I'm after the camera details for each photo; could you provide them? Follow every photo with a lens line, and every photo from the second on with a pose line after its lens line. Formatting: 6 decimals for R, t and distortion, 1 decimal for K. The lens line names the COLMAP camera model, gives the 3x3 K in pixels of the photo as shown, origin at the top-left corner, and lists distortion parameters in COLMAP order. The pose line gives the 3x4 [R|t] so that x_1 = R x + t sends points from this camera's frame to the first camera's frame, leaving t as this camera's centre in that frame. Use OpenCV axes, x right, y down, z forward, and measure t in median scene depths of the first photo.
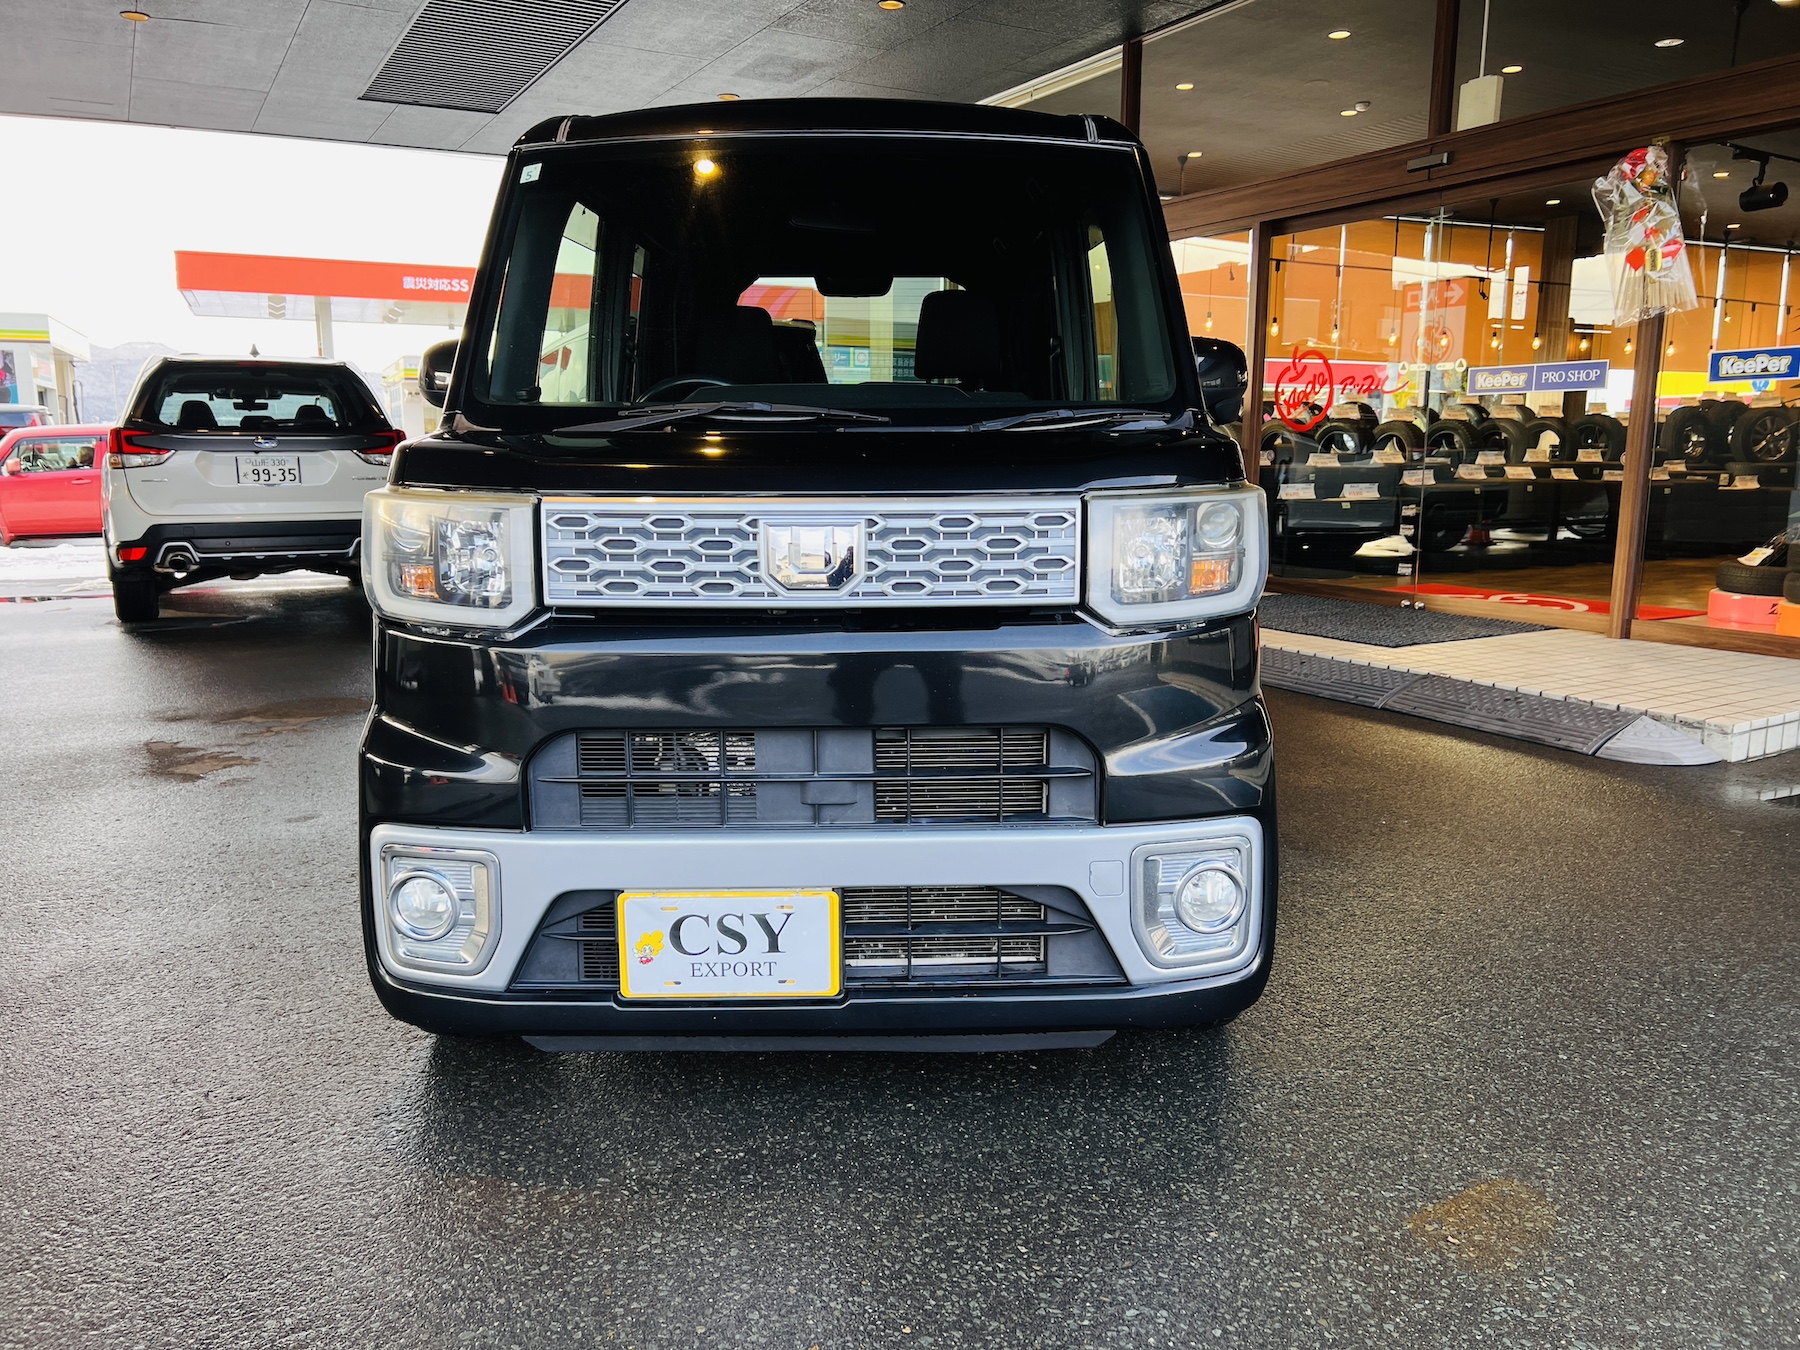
lens RADIAL K [[1339.9, 0, 900.0], [0, 1339.9, 675.0], [0, 0, 1]] dist [0.051253, 0.000036]
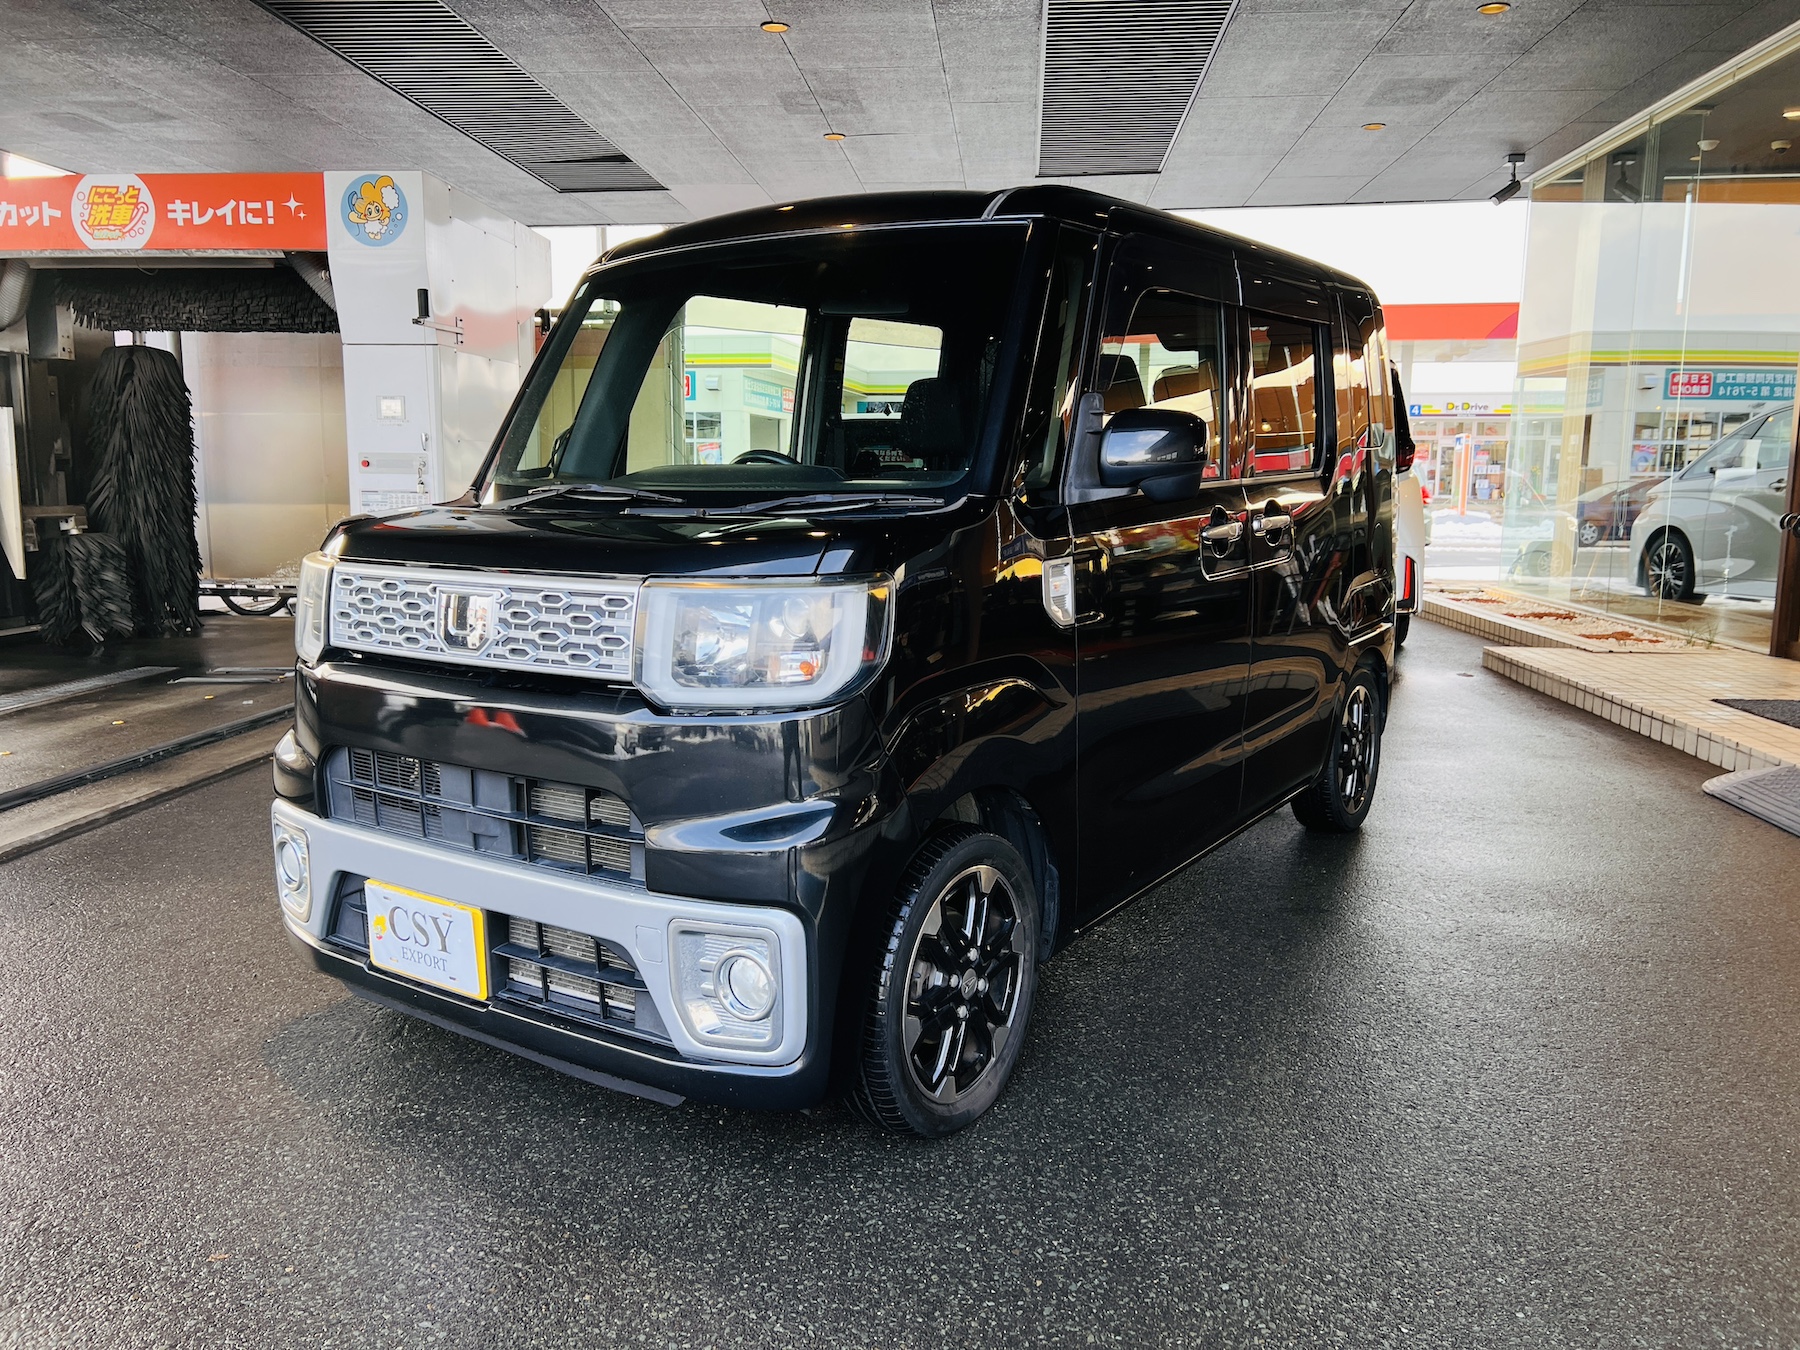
lens RADIAL K [[1373.2, 0, 900.0], [0, 1373.2, 675.0], [0, 0, 1]] dist [0.004439, -0.000911]
pose [[0.824591, 0.088163, -0.558817, 0.896066], [-0.103265, 0.994644, 0.004545, -0.082979], [0.556224, 0.053958, 0.829279, 0.208592]]
